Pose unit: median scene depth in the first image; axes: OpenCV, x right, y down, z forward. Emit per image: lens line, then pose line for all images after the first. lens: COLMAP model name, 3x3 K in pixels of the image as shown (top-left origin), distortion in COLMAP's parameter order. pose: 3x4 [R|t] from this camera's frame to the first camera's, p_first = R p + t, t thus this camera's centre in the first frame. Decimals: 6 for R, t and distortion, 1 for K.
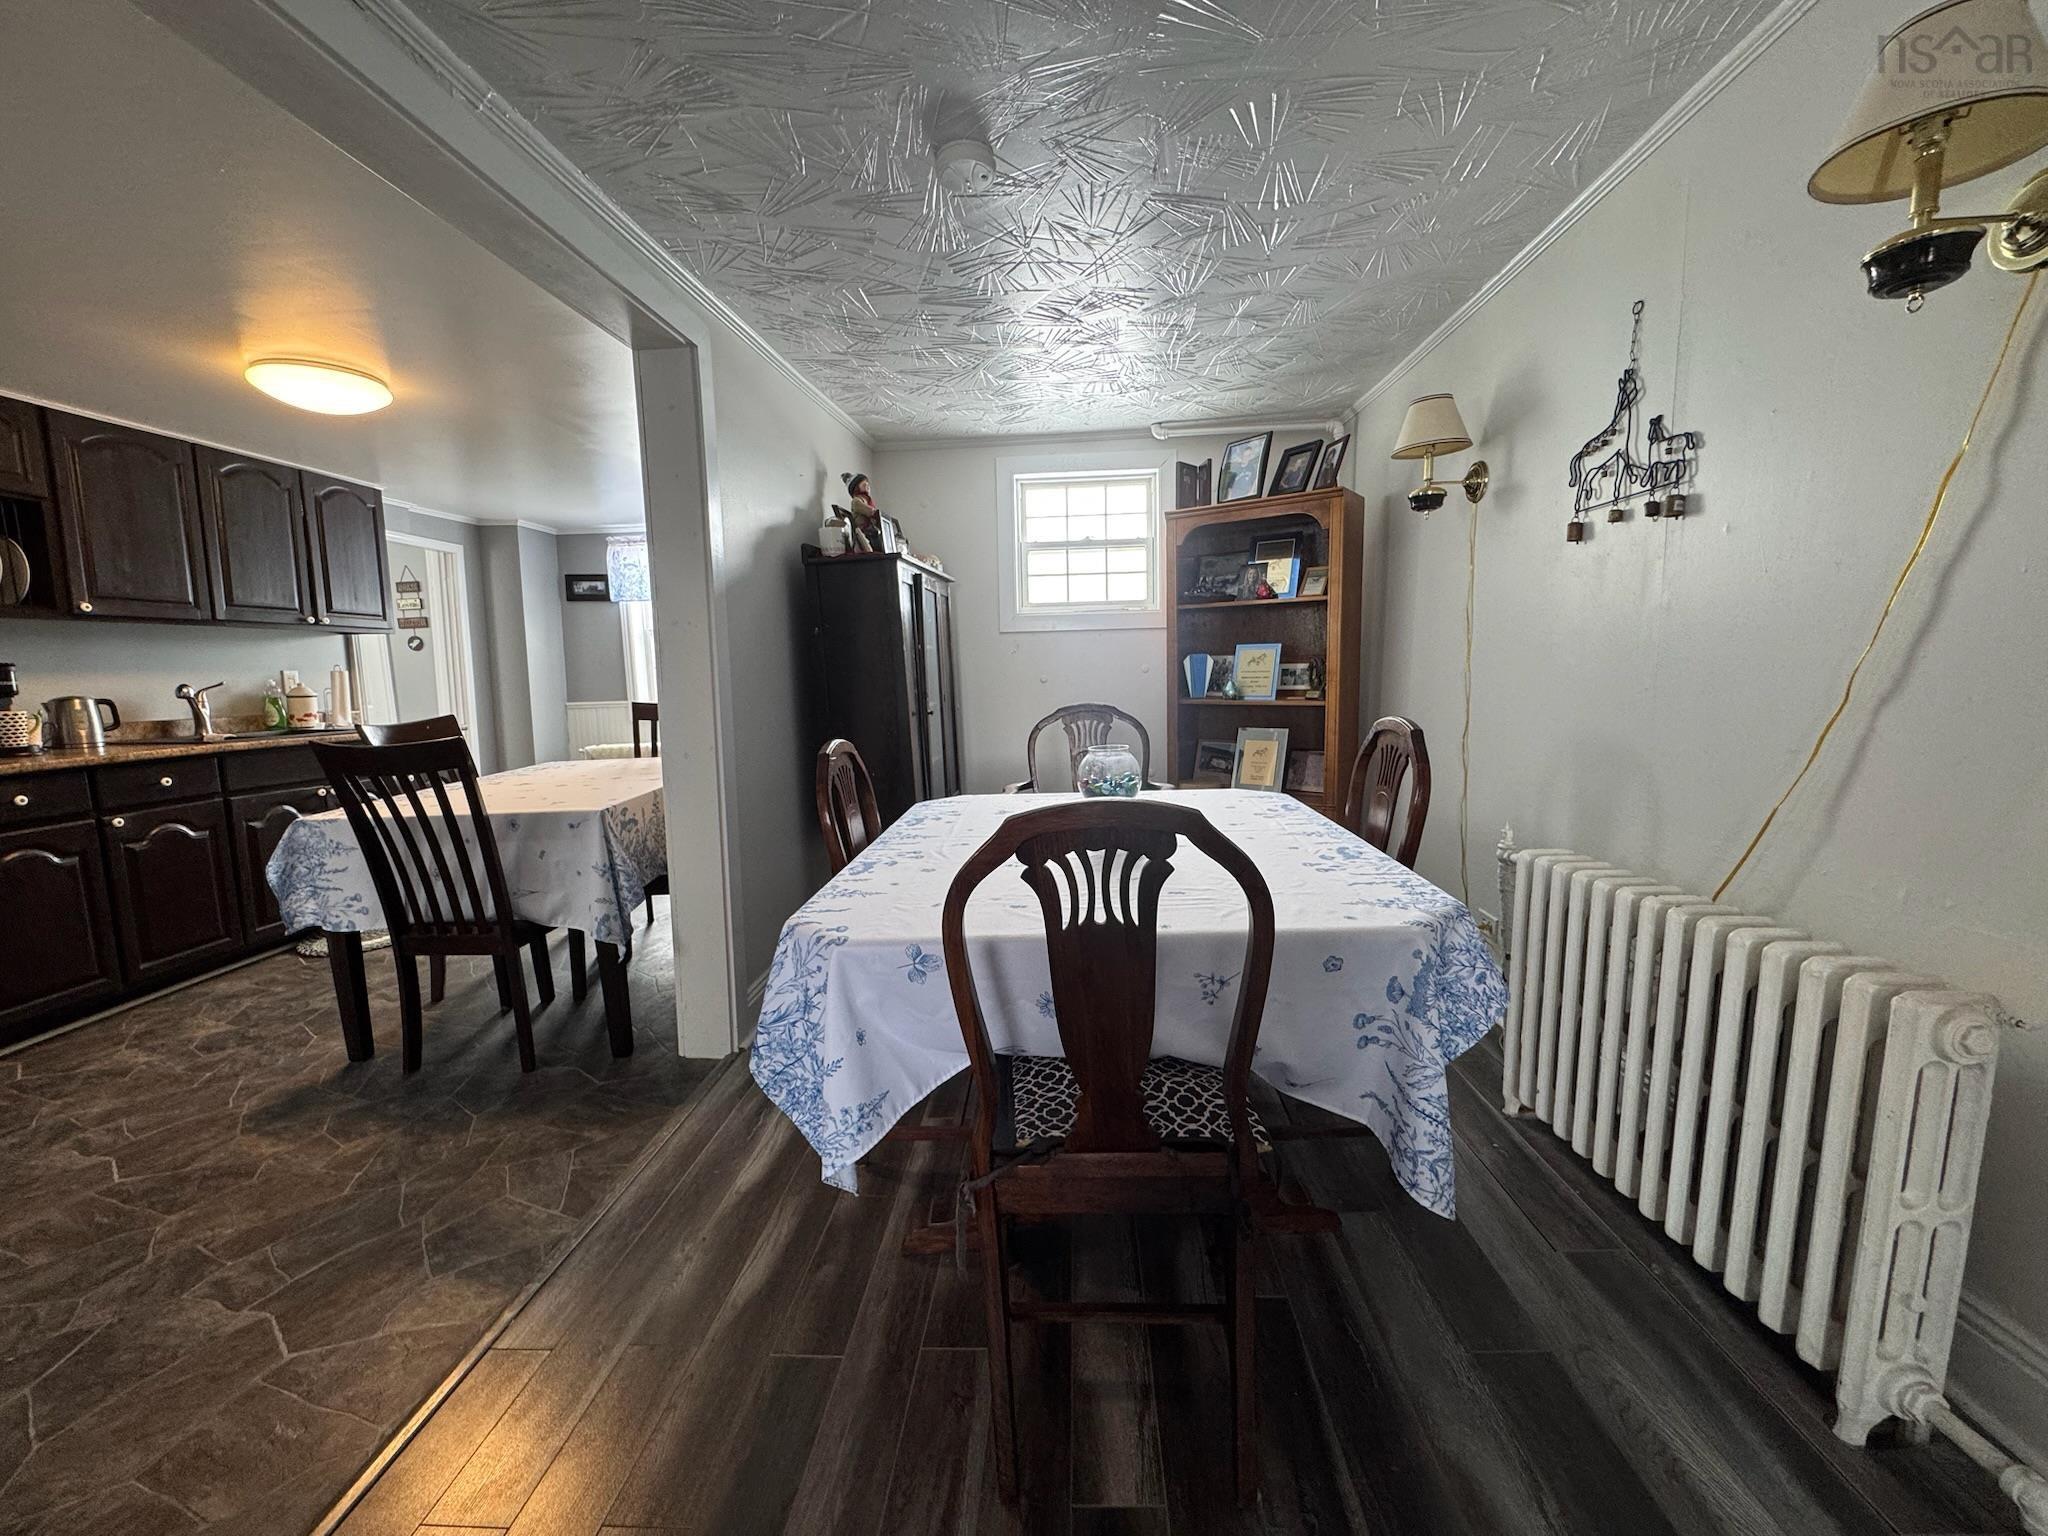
lens RADIAL K [[812.5, 0, 1024.0], [0, 812.5, 768.0], [0, 0, 1]] dist [-0.004468, 0.000322]
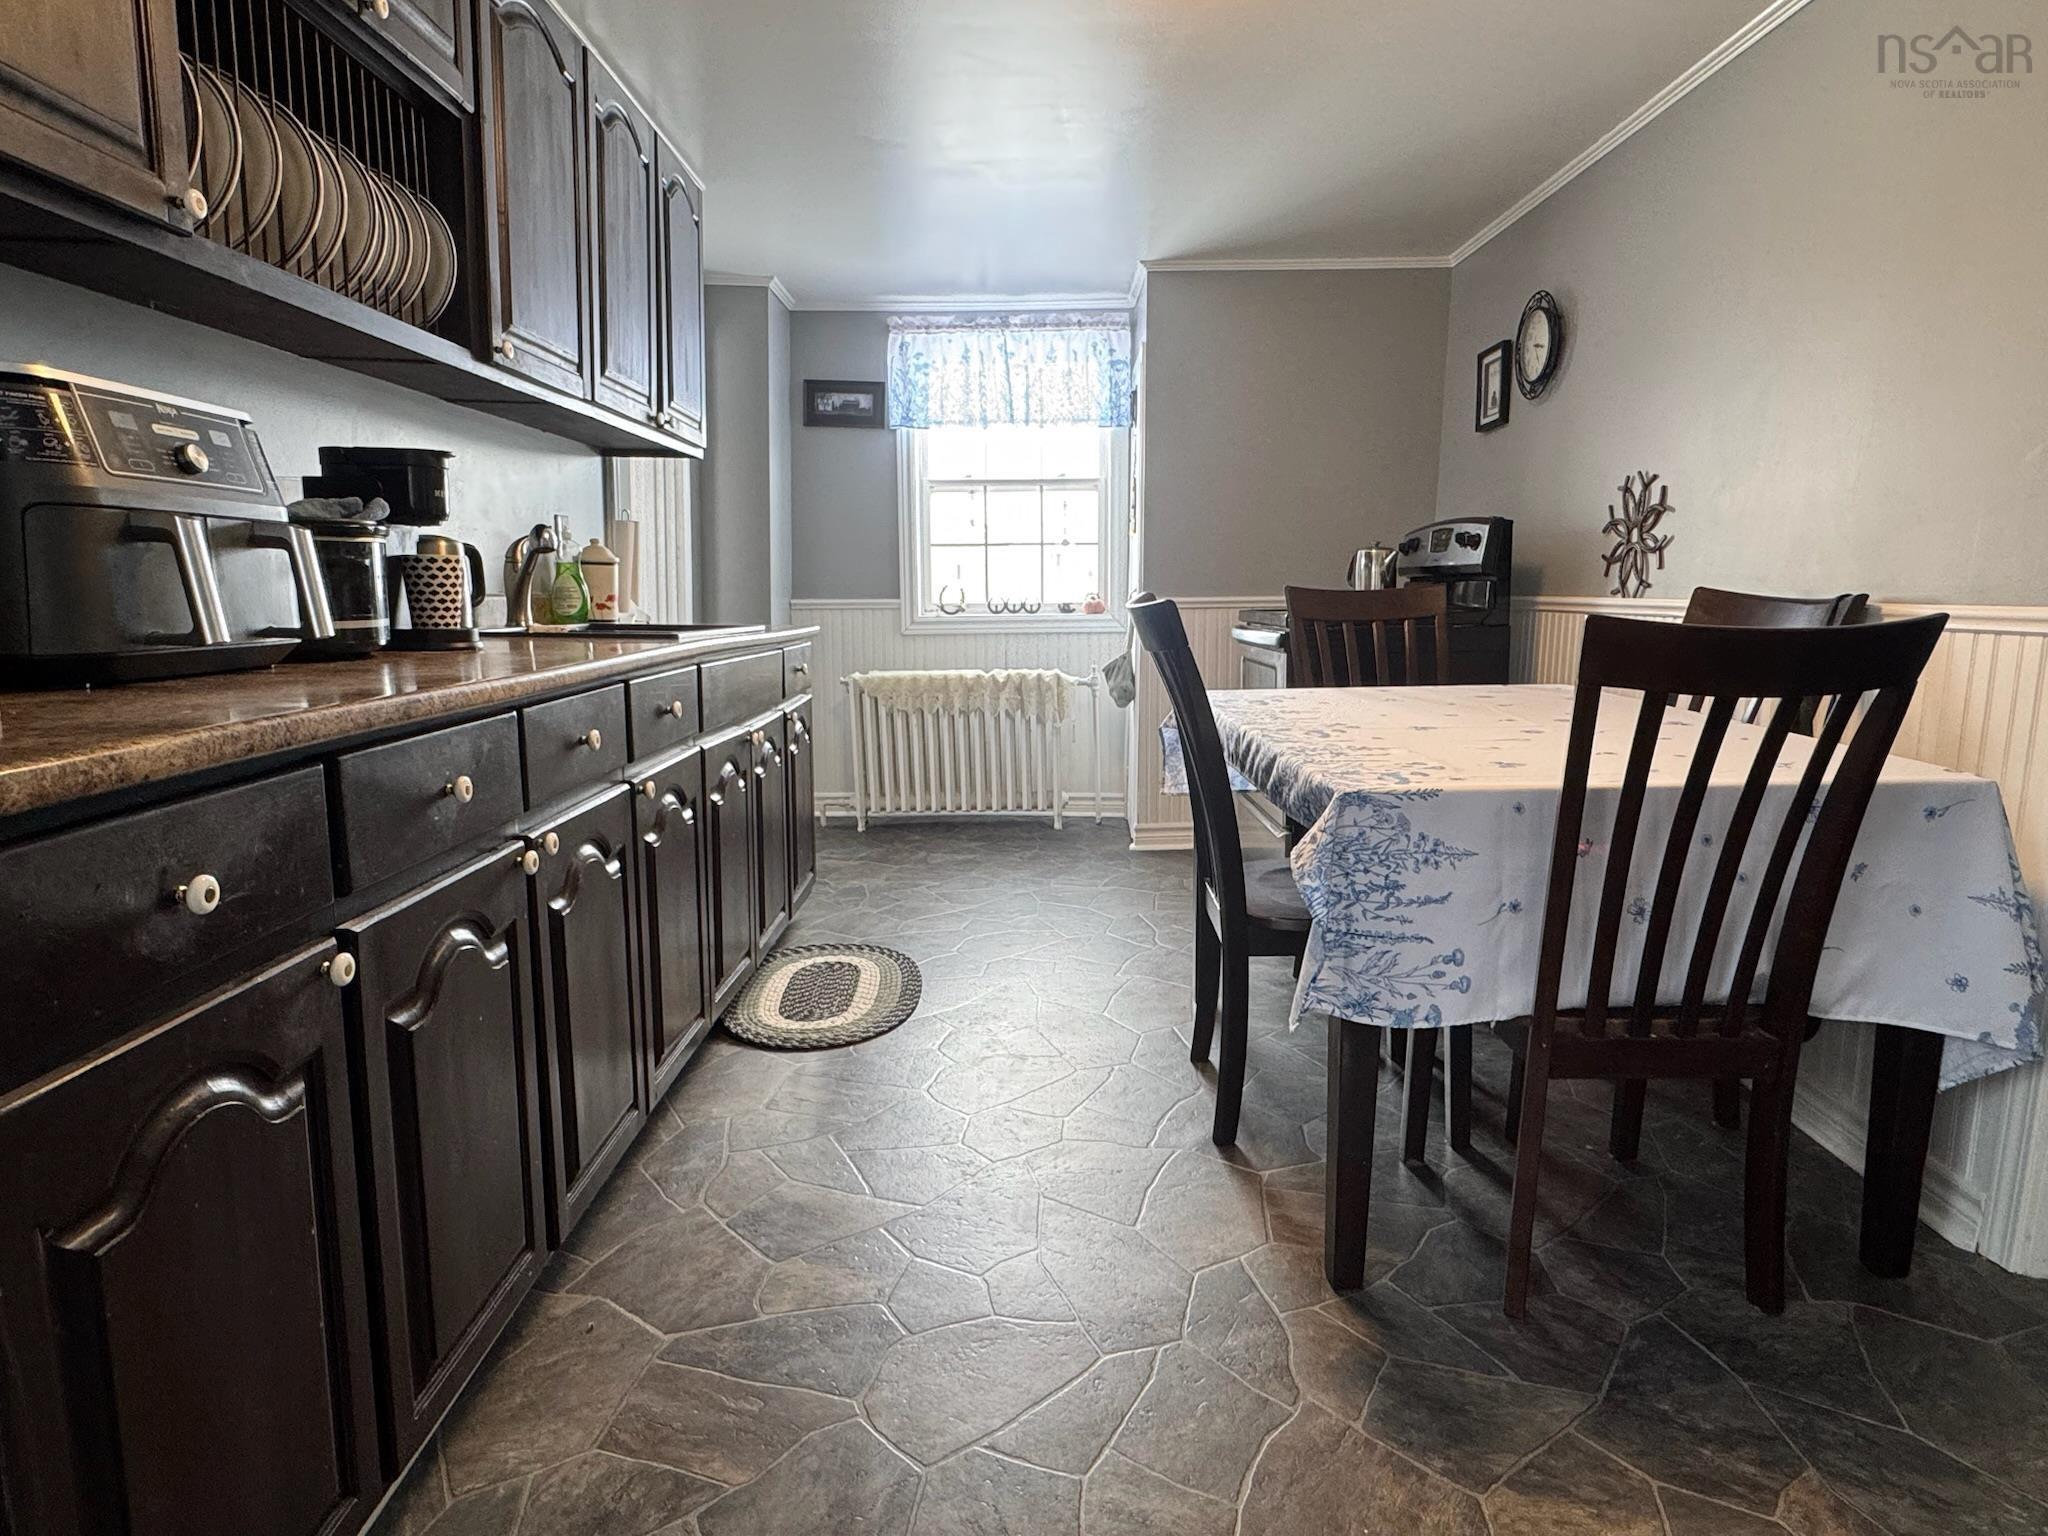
lens RADIAL K [[1166.8, 0, 1024.0], [0, 1166.8, 768.0], [0, 0, 1]] dist [-0.000712, -0.000317]
pose [[0.998012, 0.017417, 0.060574, -0.914937], [-0.019354, 0.999315, 0.031545, 0.026927], [-0.059983, -0.032655, 0.997665, 0.276758]]
